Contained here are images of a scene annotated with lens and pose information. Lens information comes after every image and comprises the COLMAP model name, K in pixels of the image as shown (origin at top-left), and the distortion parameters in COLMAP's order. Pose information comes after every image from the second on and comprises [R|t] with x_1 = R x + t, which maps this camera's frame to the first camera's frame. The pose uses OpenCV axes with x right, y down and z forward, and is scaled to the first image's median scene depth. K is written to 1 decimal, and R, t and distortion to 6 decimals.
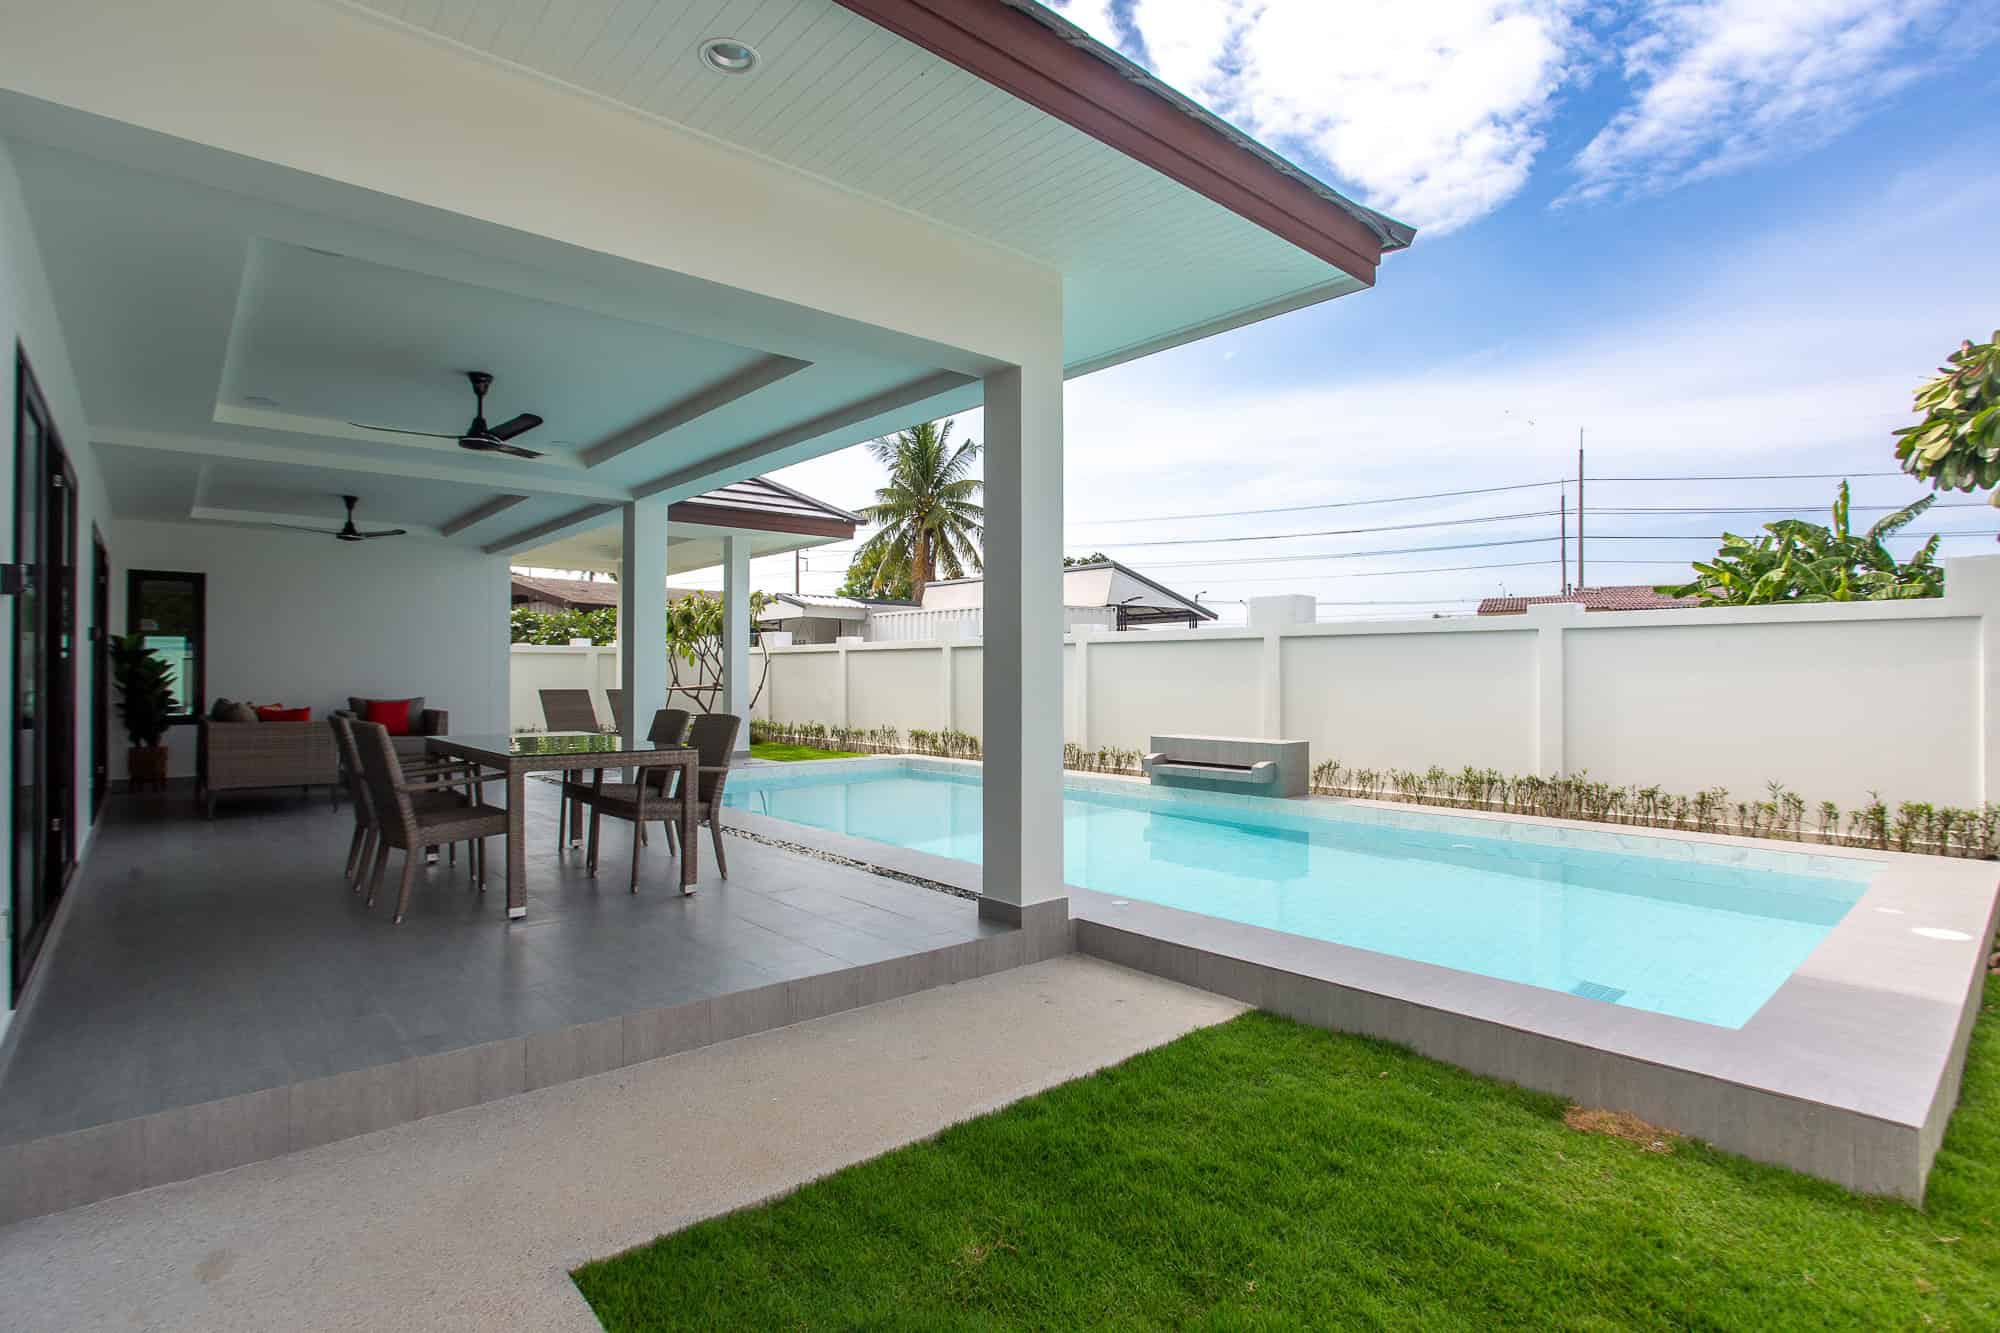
lens RADIAL K [[948.4, 0, 1000.0], [0, 948.4, 666.5], [0, 0, 1]] dist [-0.020251, 0.002187]
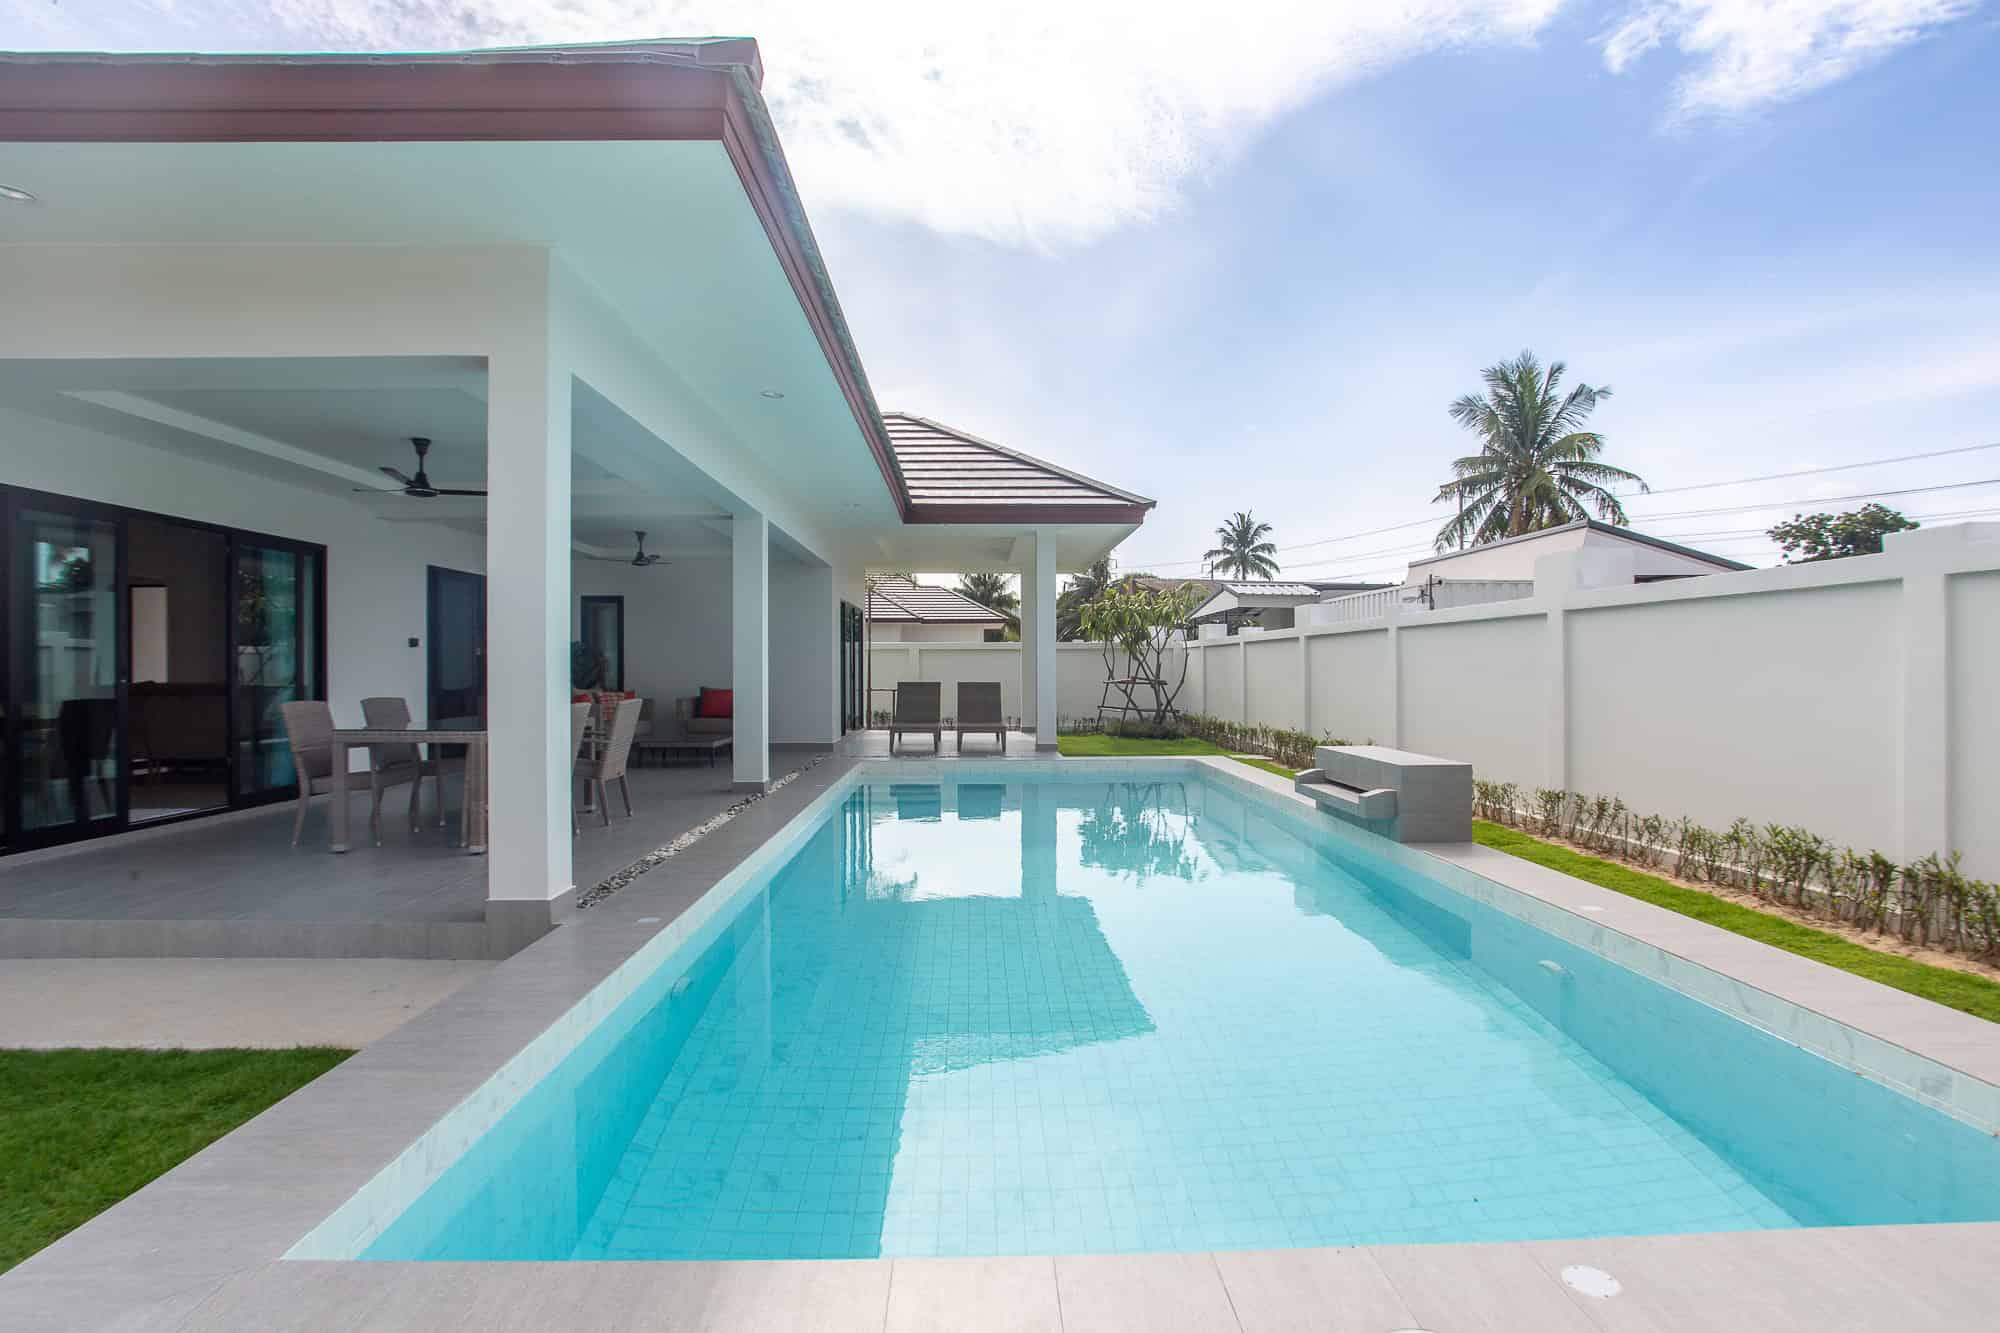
lens RADIAL K [[948.4, 0, 1000.0], [0, 948.4, 666.5], [0, 0, 1]] dist [-0.020251, 0.002187]
pose [[0.773759, -0.001437, -0.633478, 0.499674], [0.004178, 0.999987, 0.002834, 0.005678], [0.633466, -0.004839, 0.773755, 0.263258]]
